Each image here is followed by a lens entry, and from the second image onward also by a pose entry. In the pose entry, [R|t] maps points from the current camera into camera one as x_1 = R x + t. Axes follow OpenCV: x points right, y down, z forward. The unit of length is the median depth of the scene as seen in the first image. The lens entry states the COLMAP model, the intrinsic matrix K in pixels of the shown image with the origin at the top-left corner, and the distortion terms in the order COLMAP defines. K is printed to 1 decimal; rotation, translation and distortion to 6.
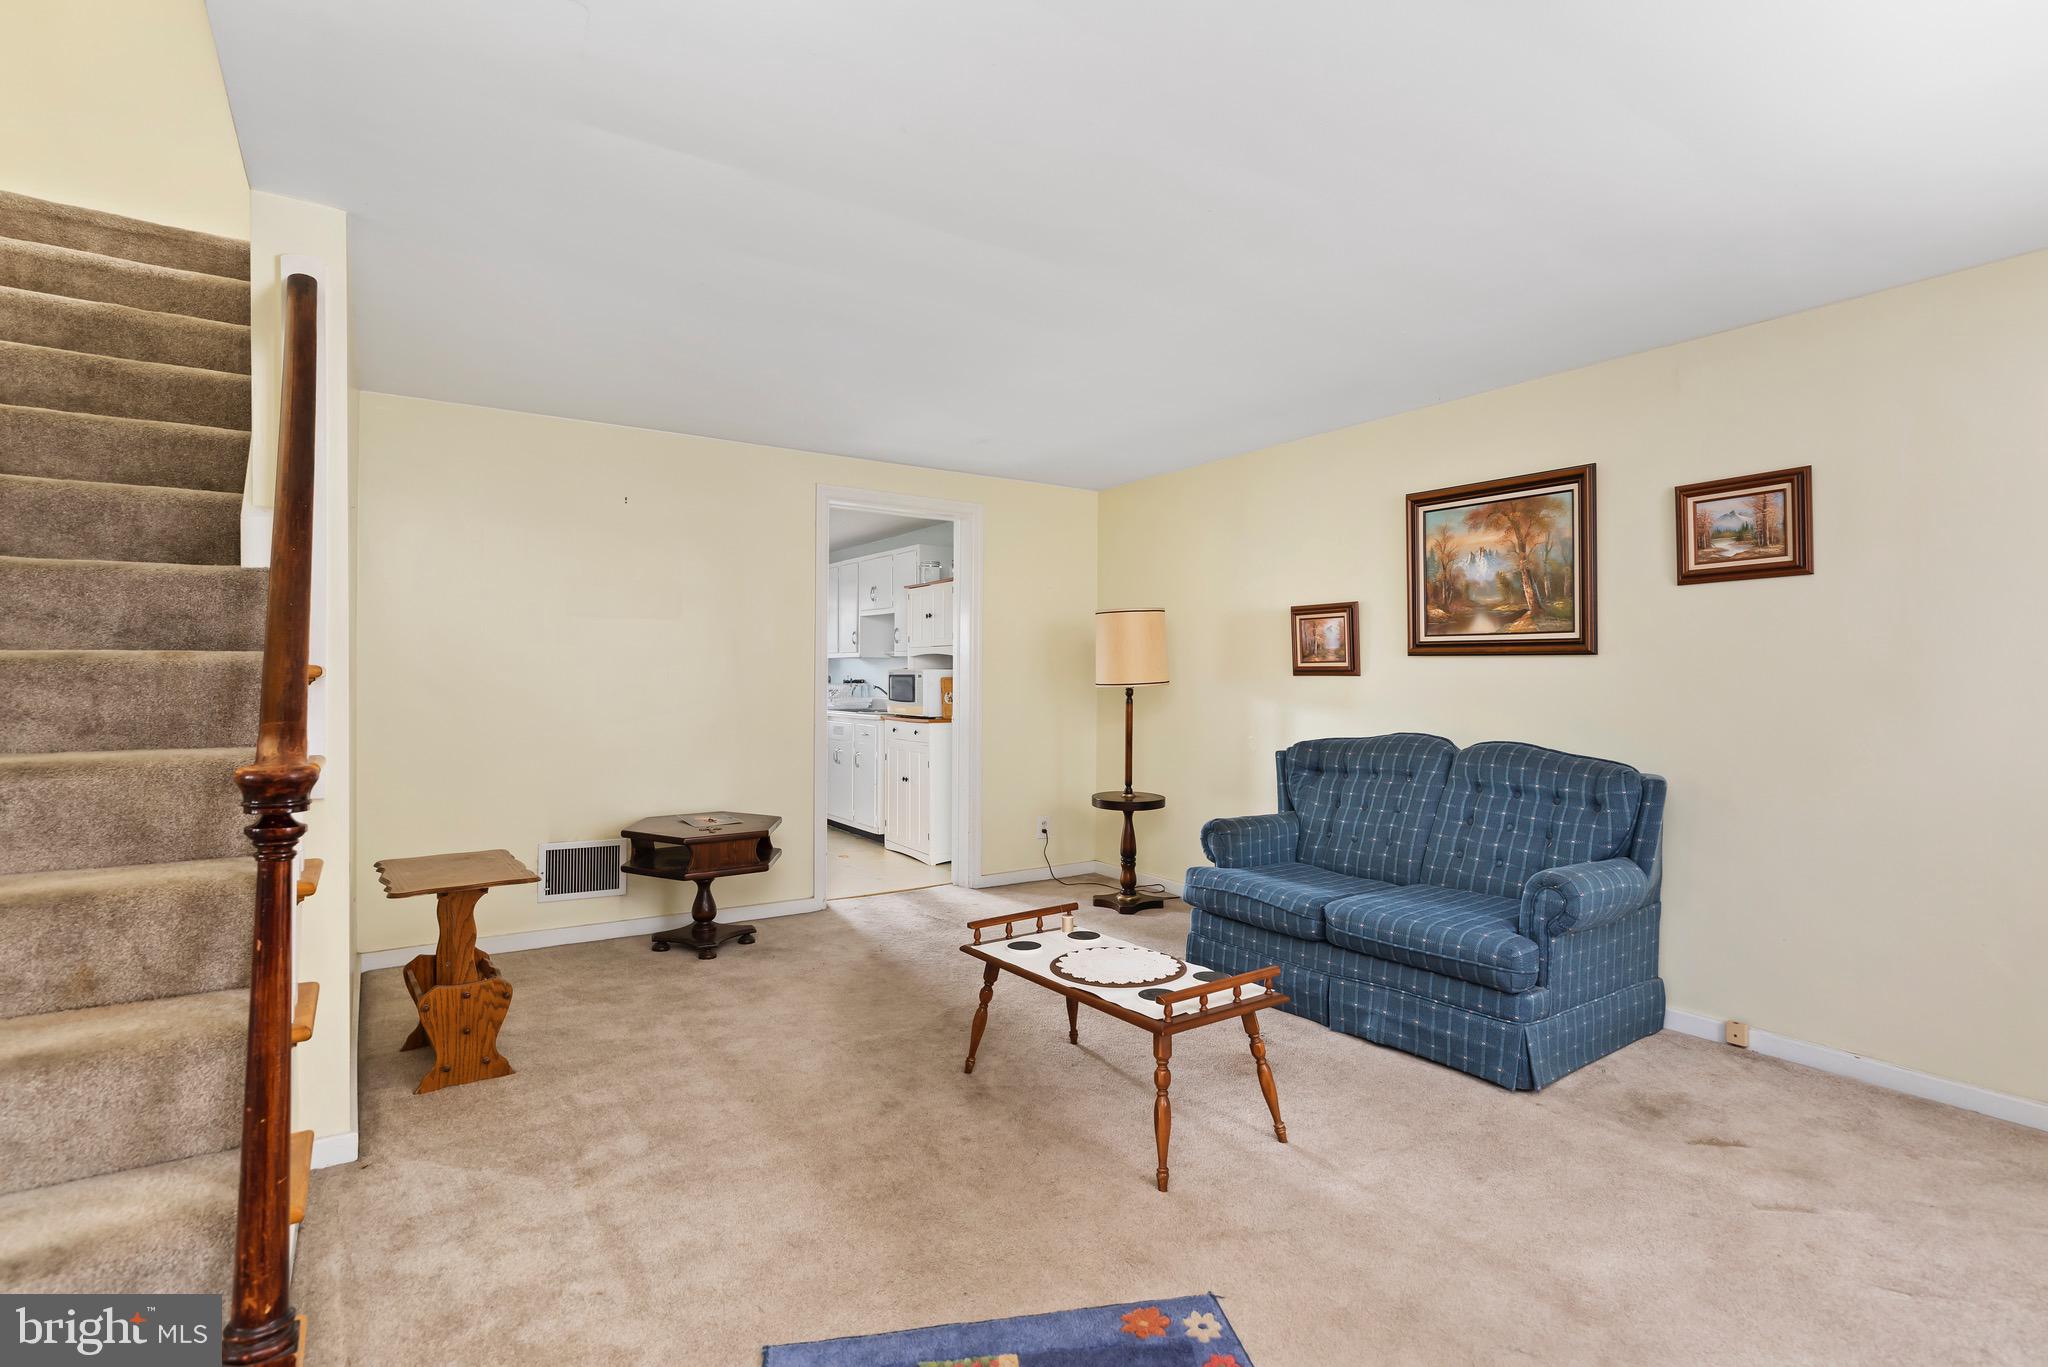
lens RADIAL K [[1008.1, 0, 1038.4], [0, 1008.1, 686.5], [0, 0, 1]] dist [0.002210, -0.001716]
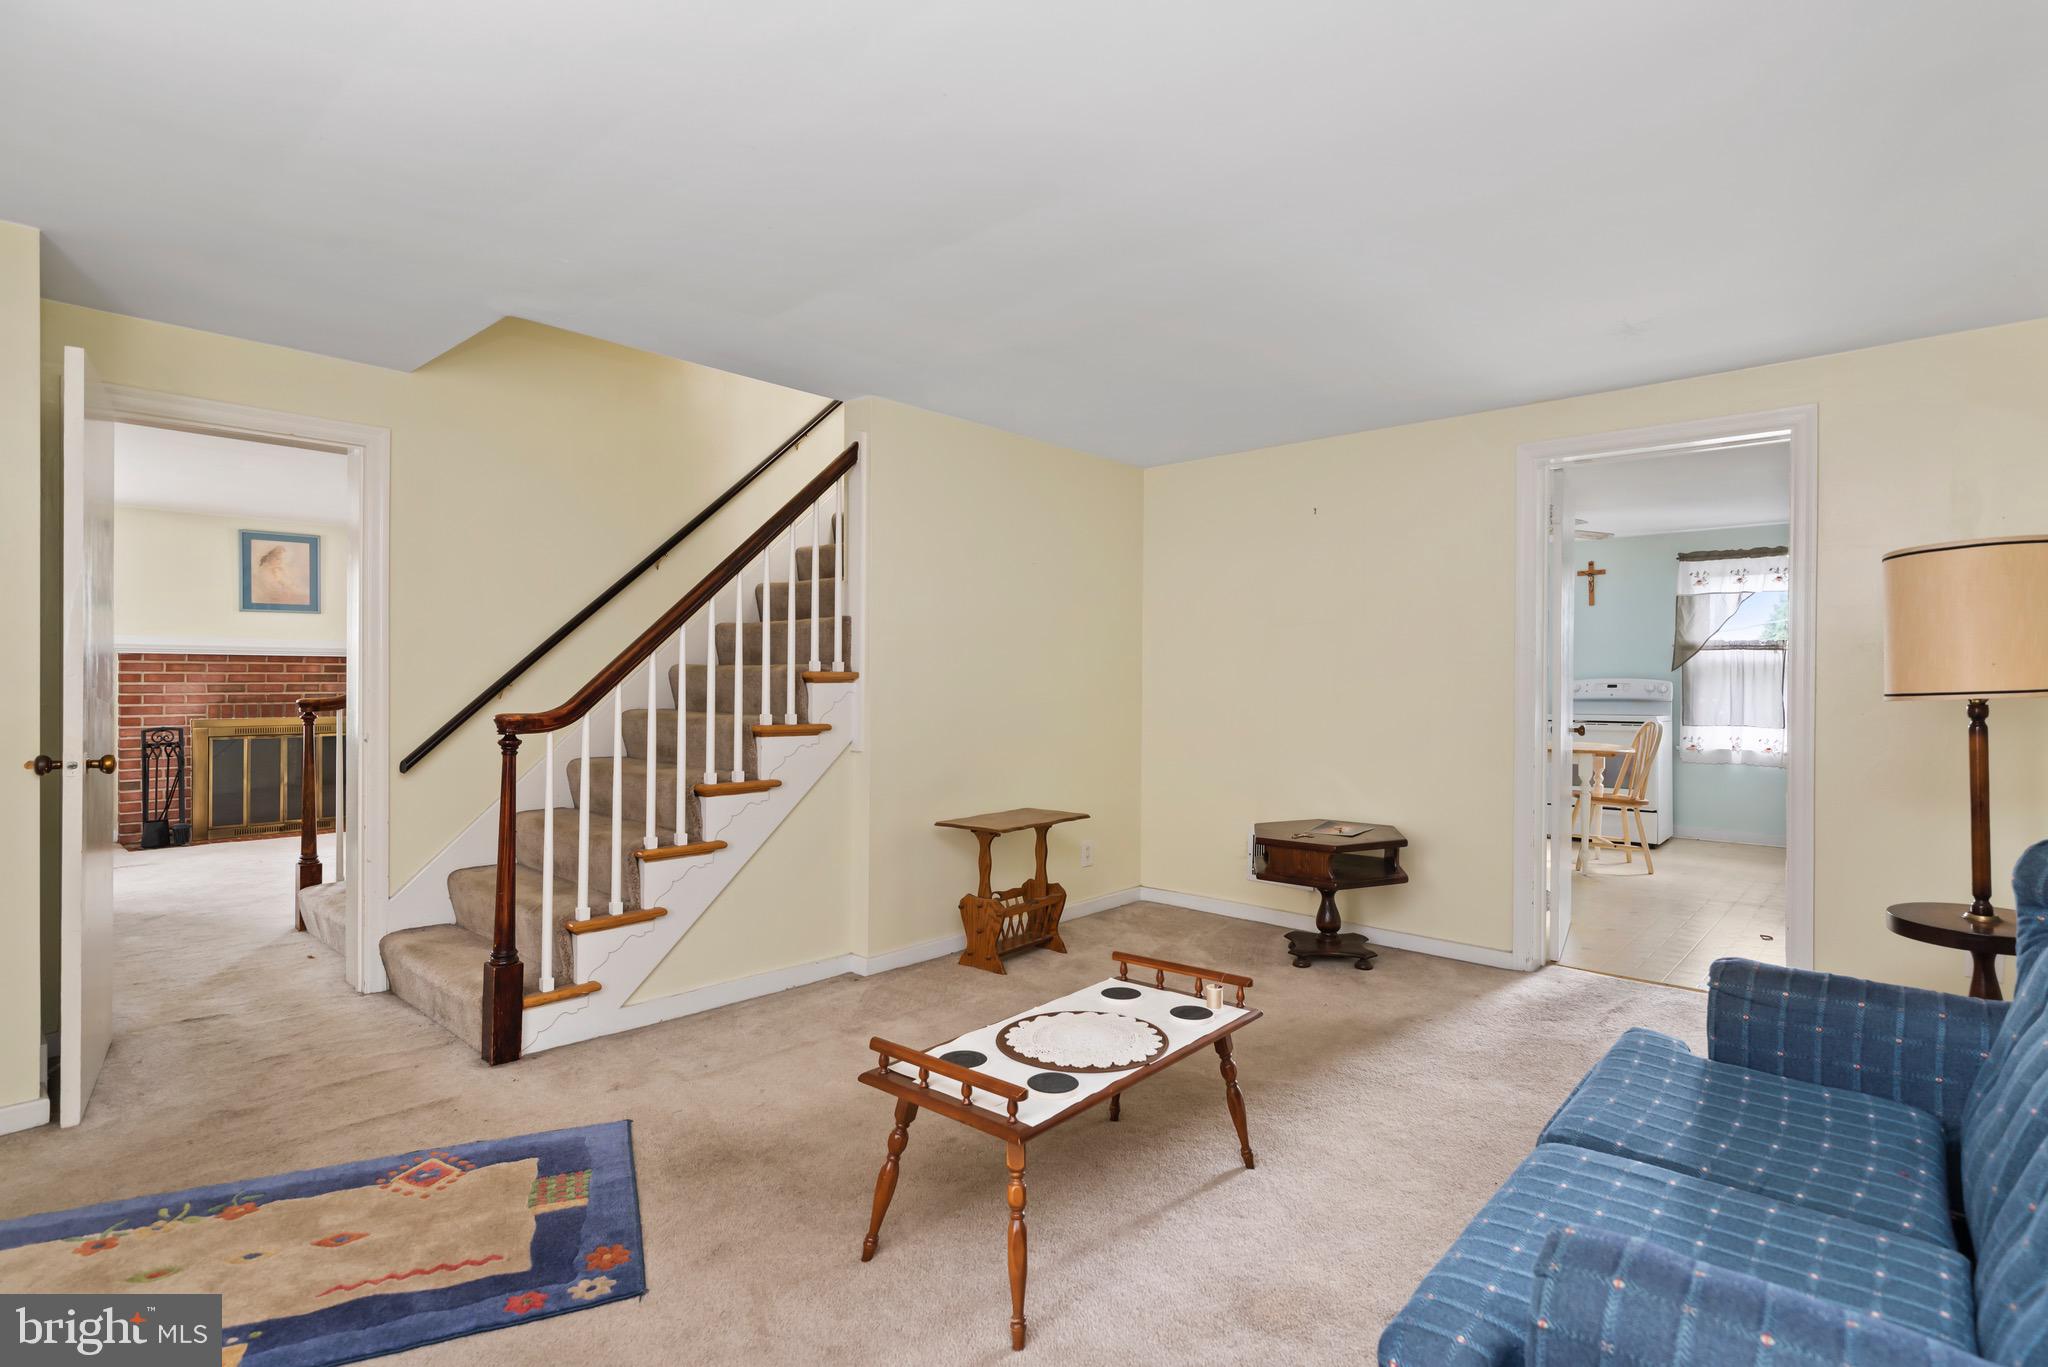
lens RADIAL K [[1008.1, 0, 1038.8], [0, 1008.1, 677.1], [0, 0, 1]] dist [0.002210, -0.001716]
pose [[0.241938, -0.001303, -0.970291, 0.540367], [-0.013952, 0.999891, -0.004822, -0.002074], [0.970192, 0.014704, 0.241893, 0.495507]]
